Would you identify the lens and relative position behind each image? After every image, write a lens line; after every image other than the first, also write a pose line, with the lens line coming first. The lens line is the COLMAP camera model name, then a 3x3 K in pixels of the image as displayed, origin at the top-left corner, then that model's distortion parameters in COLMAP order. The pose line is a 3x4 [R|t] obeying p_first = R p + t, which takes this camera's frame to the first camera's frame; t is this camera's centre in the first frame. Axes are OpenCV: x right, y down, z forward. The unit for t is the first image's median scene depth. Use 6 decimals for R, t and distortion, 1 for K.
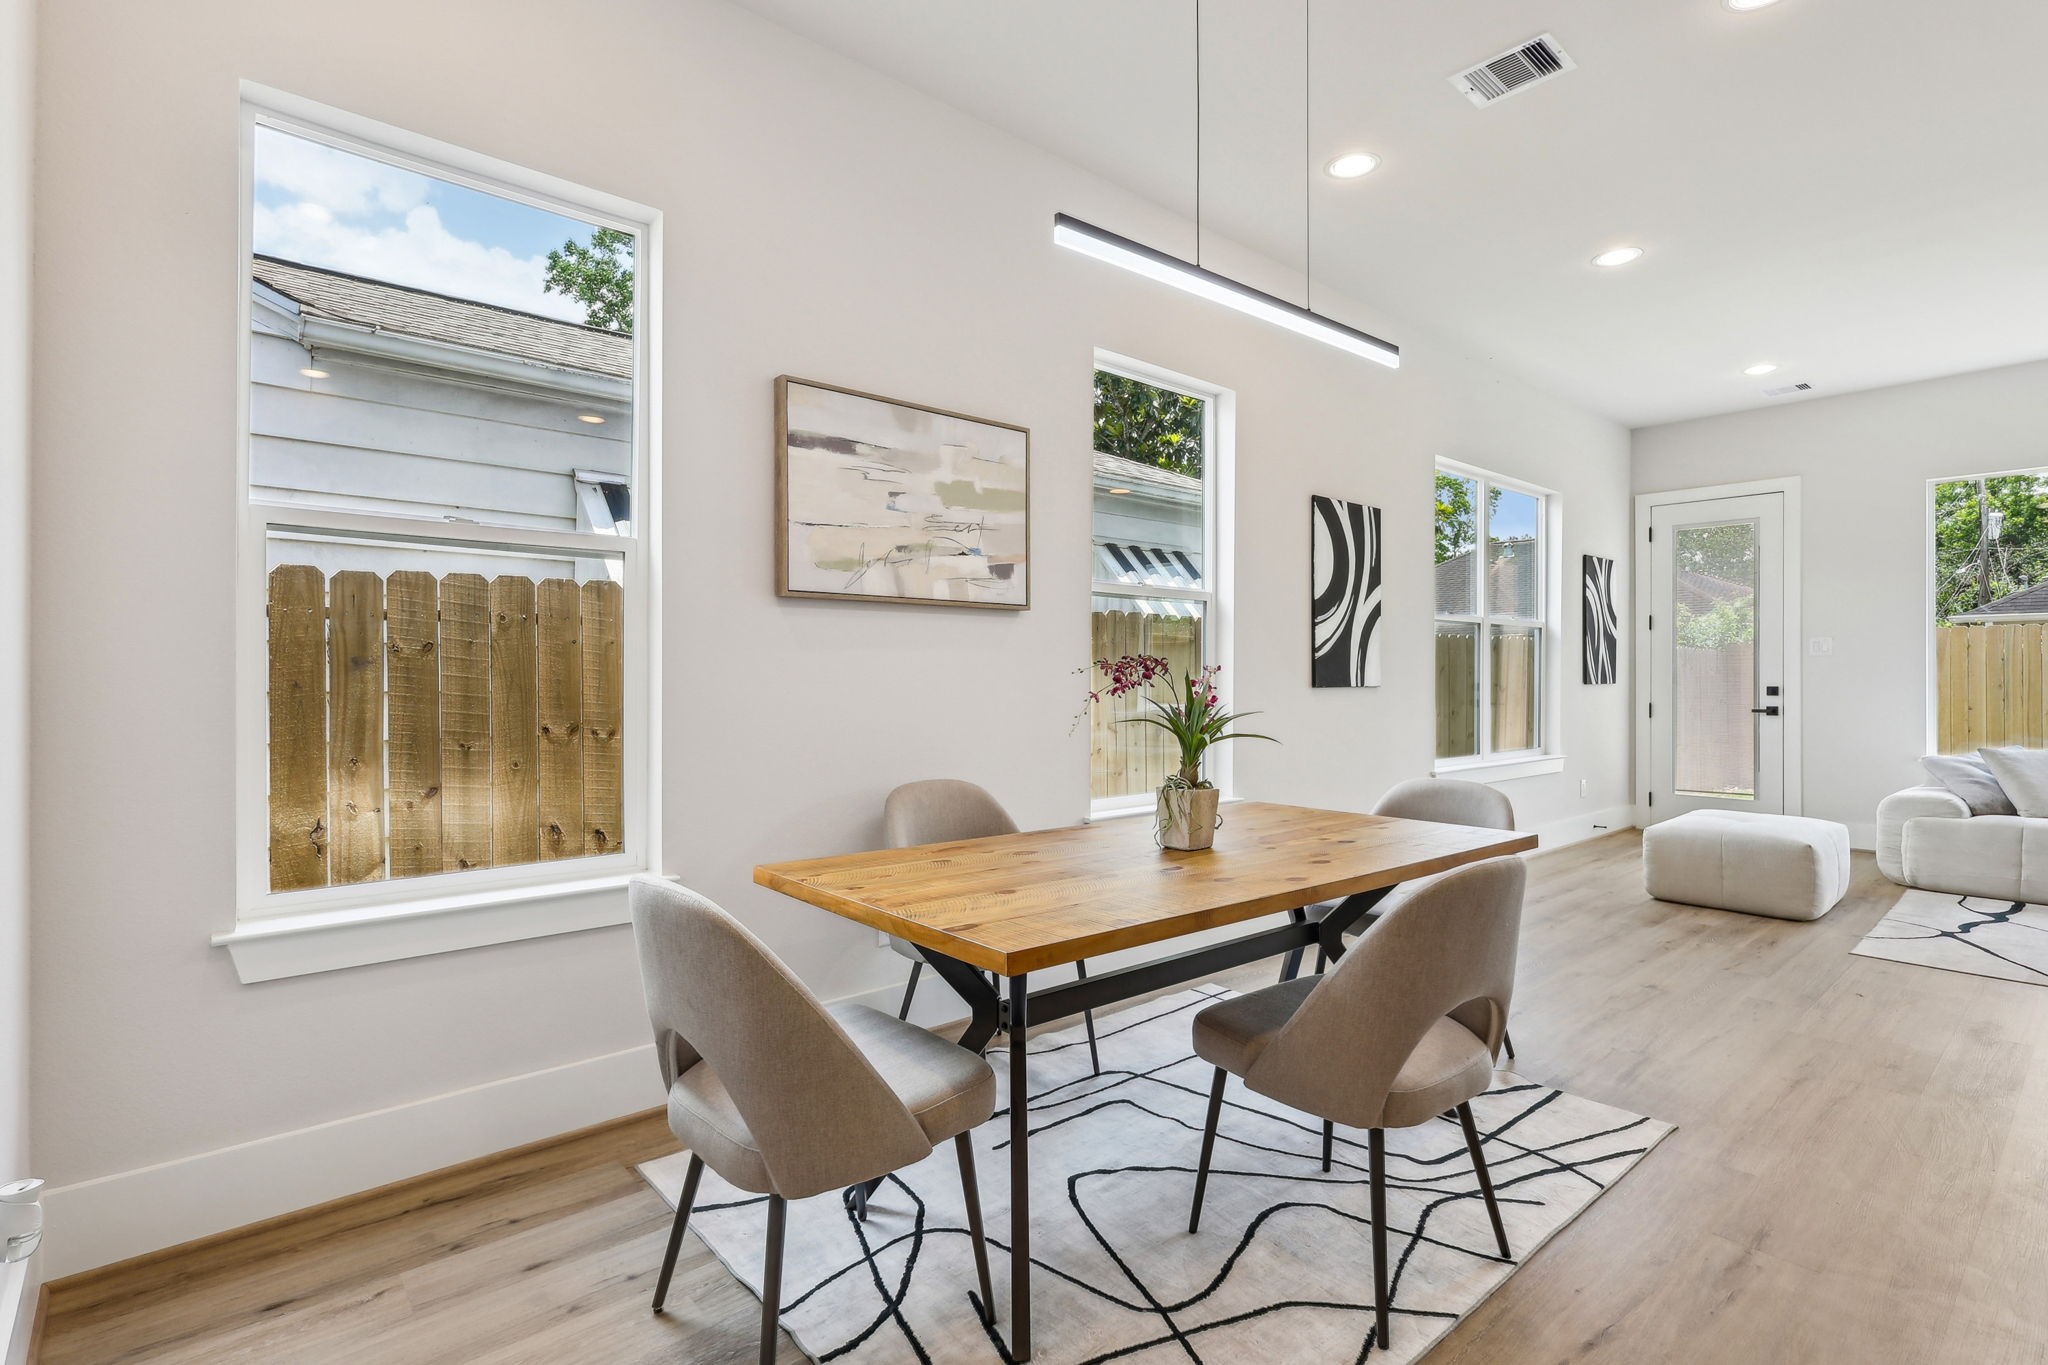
lens RADIAL K [[981.6, 0, 1017.8], [0, 981.6, 675.3], [0, 0, 1]] dist [0.000973, -0.000001]
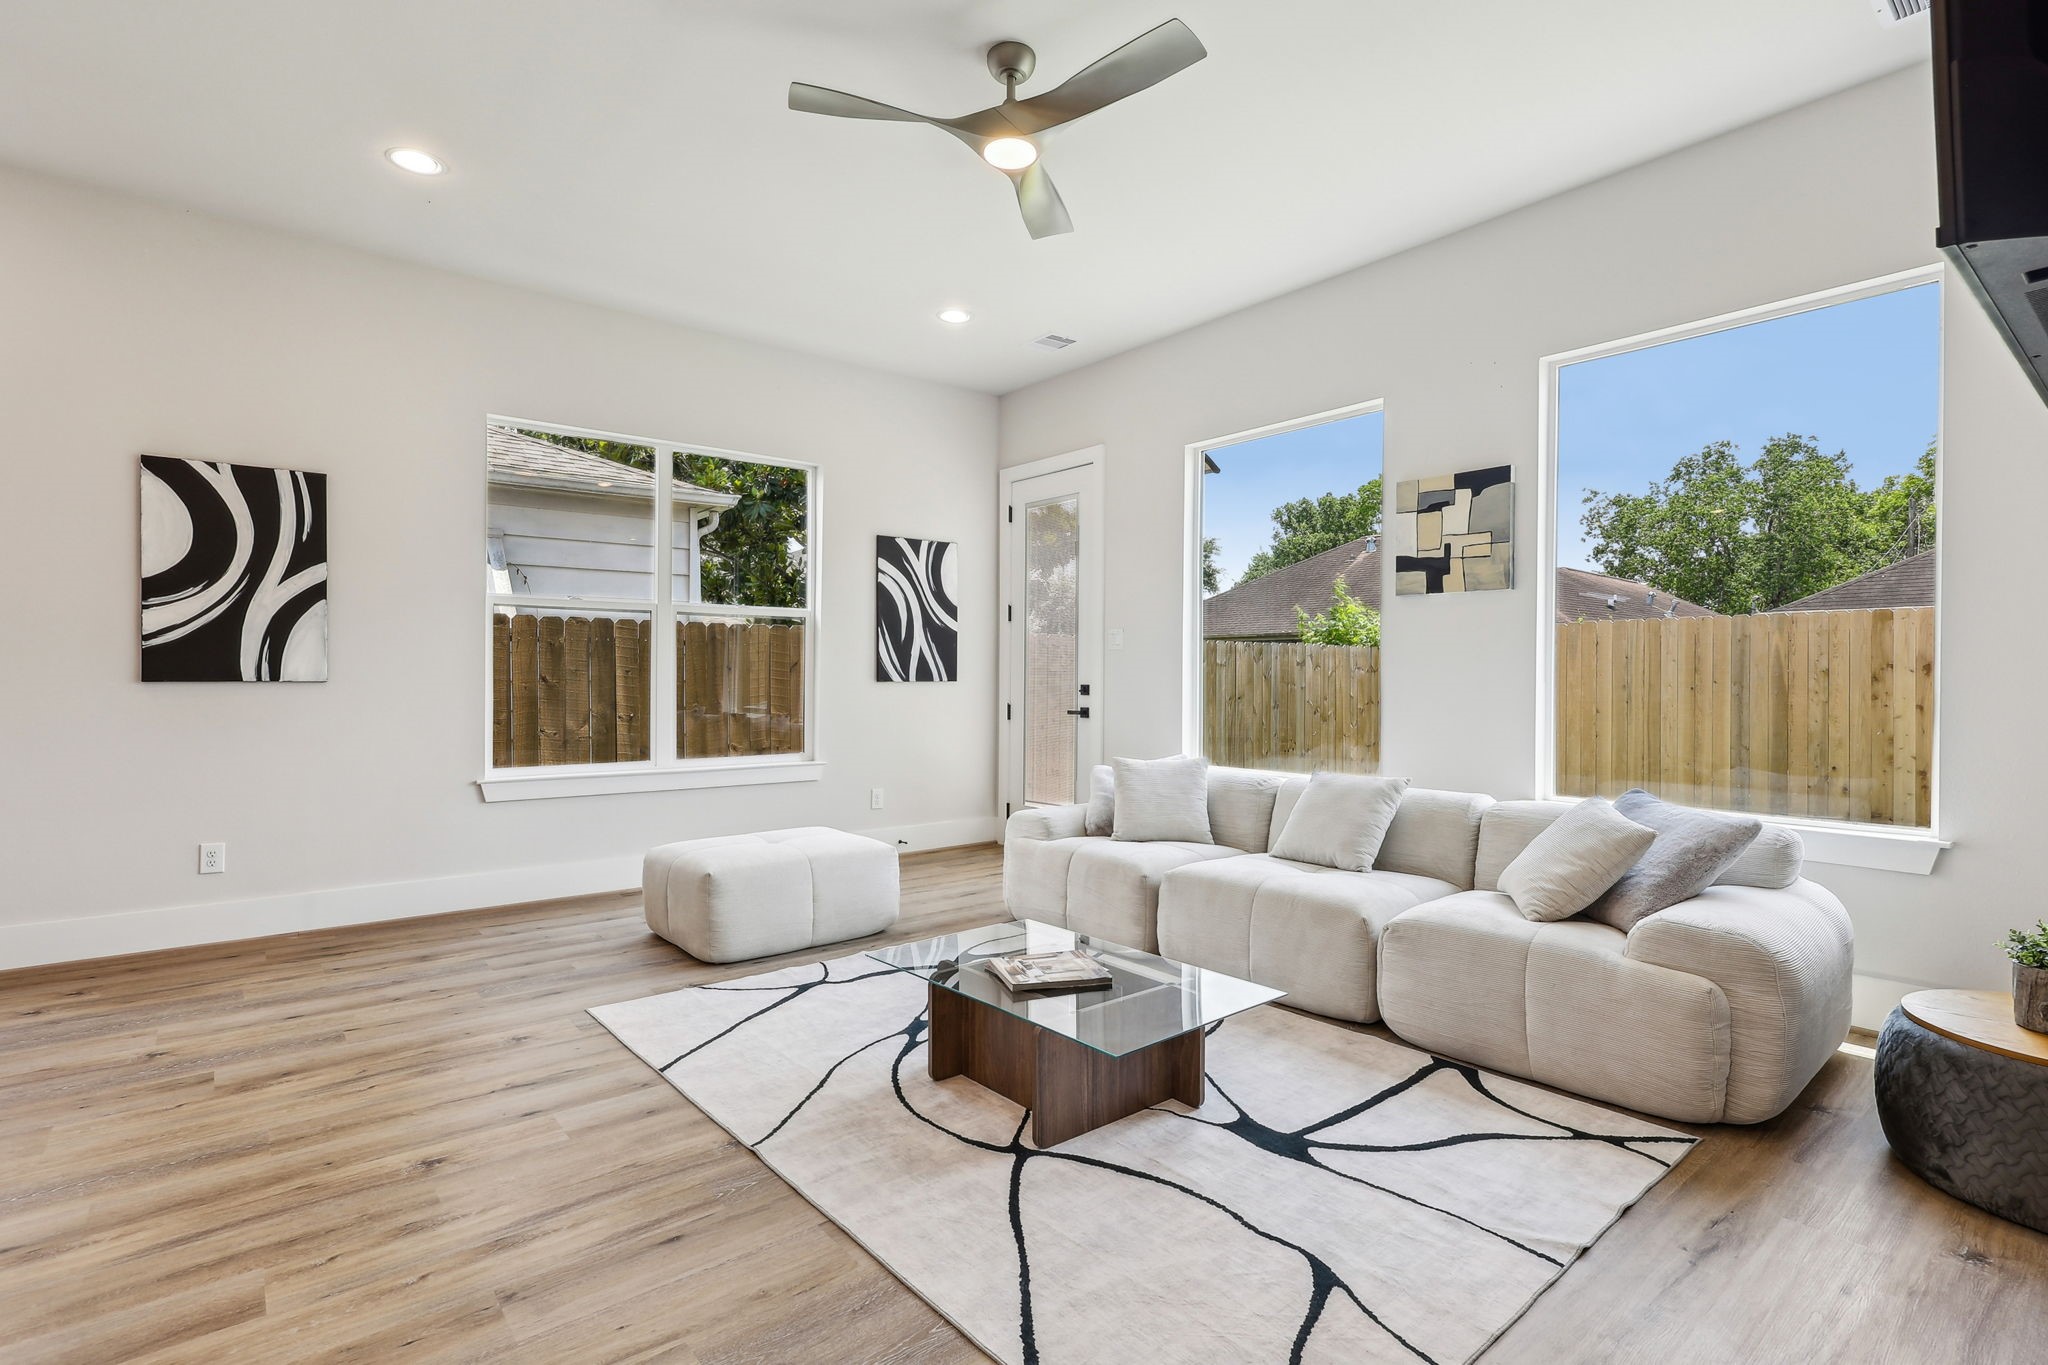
lens RADIAL K [[981.6, 0, 1017.8], [0, 981.6, 675.3], [0, 0, 1]] dist [0.000973, -0.000001]
pose [[0.999355, 0.003729, -0.035708, 0.742125], [-0.003730, 0.999993, 0.000030, 0.002956], [0.035708, 0.000103, 0.999362, 0.120330]]
